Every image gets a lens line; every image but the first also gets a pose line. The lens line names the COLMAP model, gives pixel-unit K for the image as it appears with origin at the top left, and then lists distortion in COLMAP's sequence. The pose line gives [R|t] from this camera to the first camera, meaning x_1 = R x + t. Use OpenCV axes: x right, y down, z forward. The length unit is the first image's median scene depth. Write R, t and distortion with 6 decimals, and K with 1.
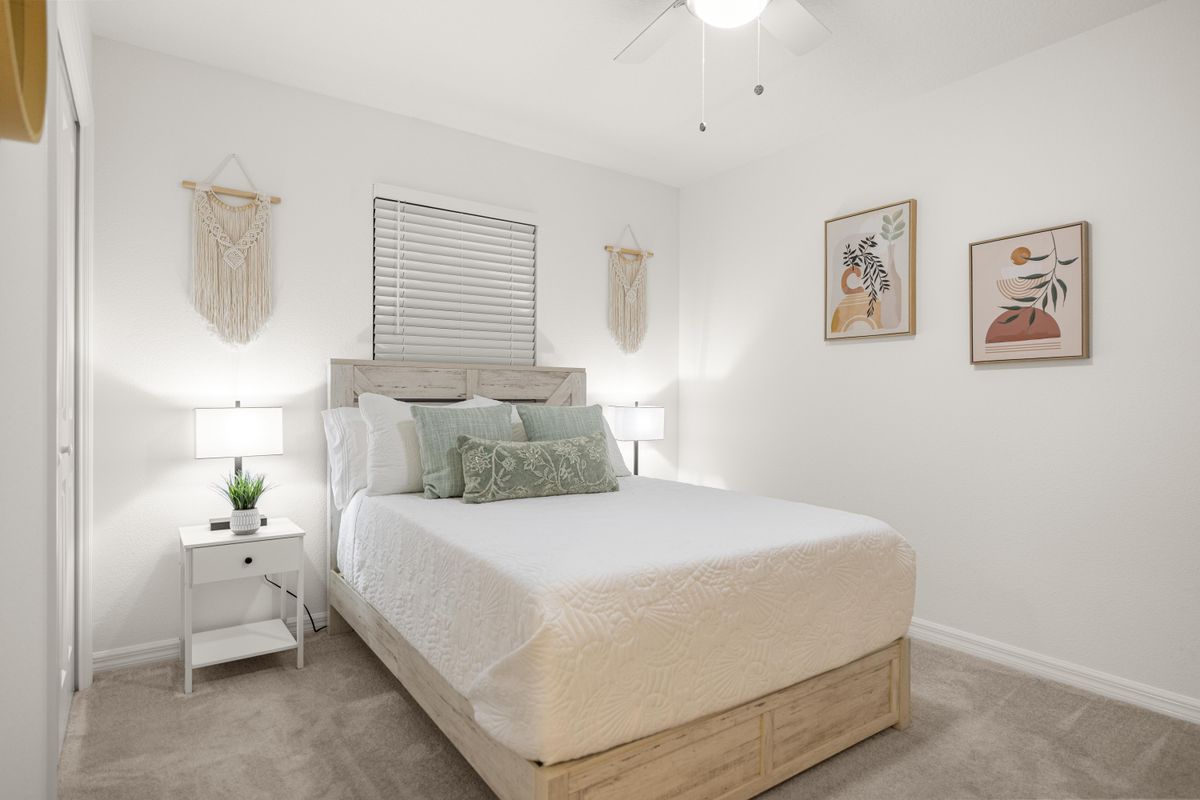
lens RADIAL K [[641.0, 0, 599.0], [0, 641.0, 398.9], [0, 0, 1]] dist [-0.003828, -0.000494]
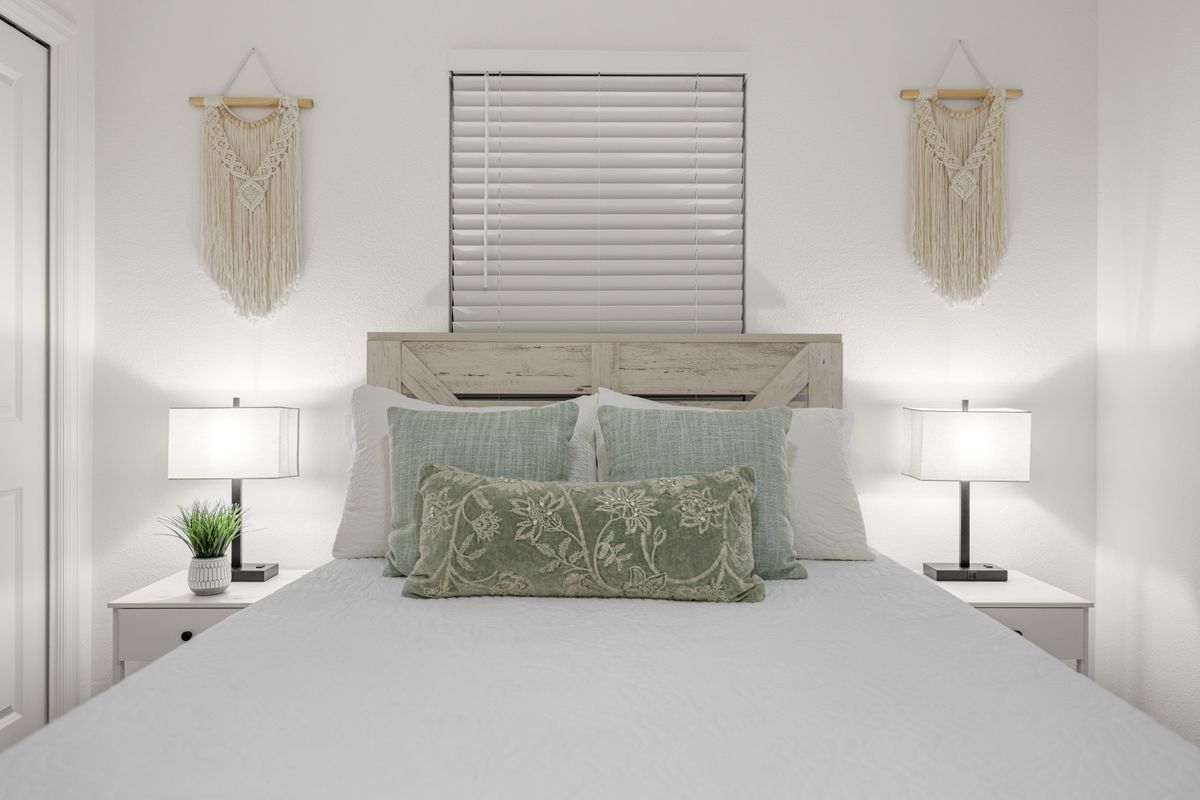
lens RADIAL K [[860.4, 0, 602.4], [0, 860.4, 379.5], [0, 0, 1]] dist [-0.003873, -0.000640]
pose [[0.822572, -0.009464, -0.568582, 0.289119], [0.001164, 0.999887, -0.014959, -0.002317], [0.568660, 0.011643, 0.822490, 0.453096]]
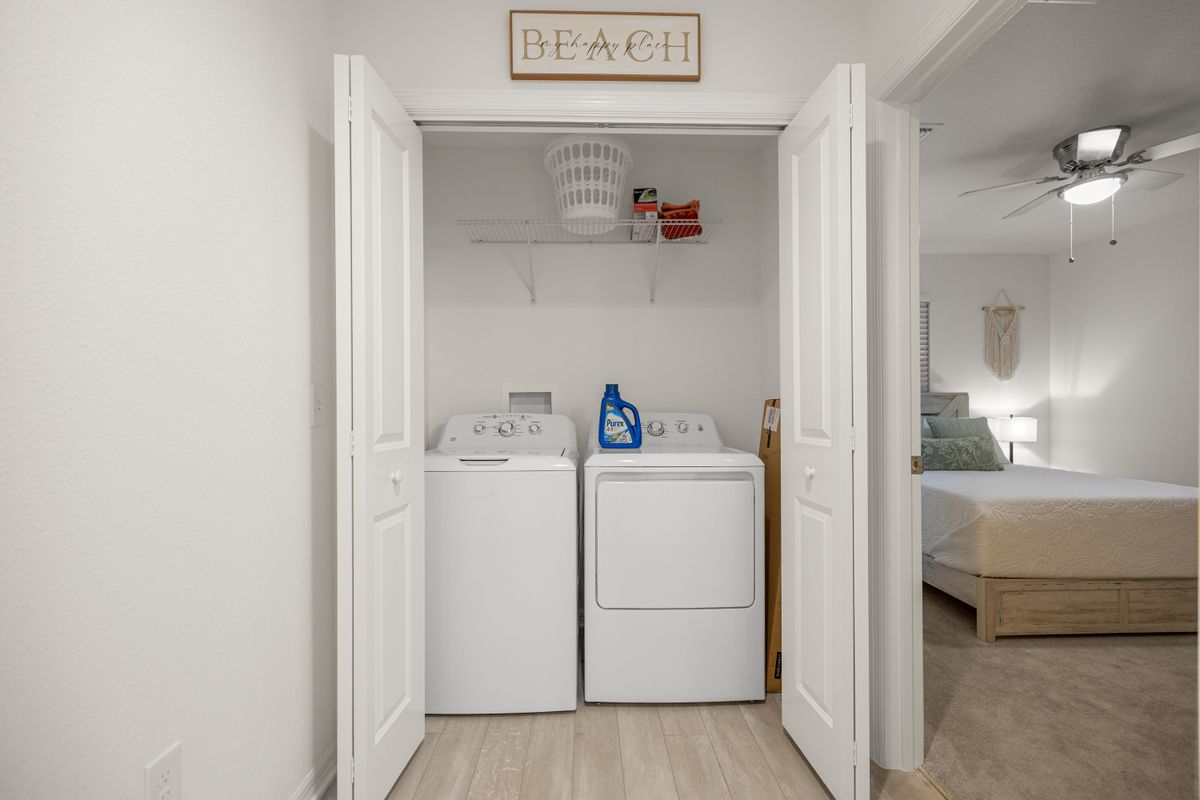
lens RADIAL K [[506.0, 0, 601.3], [0, 506.0, 411.3], [0, 0, 1]] dist [-0.000027, -0.000737]
pose [[0.828753, -0.009567, -0.559533, -0.096870], [0.009790, 0.999949, -0.002597, -0.012480], [0.559529, -0.003325, 0.828804, -0.628935]]
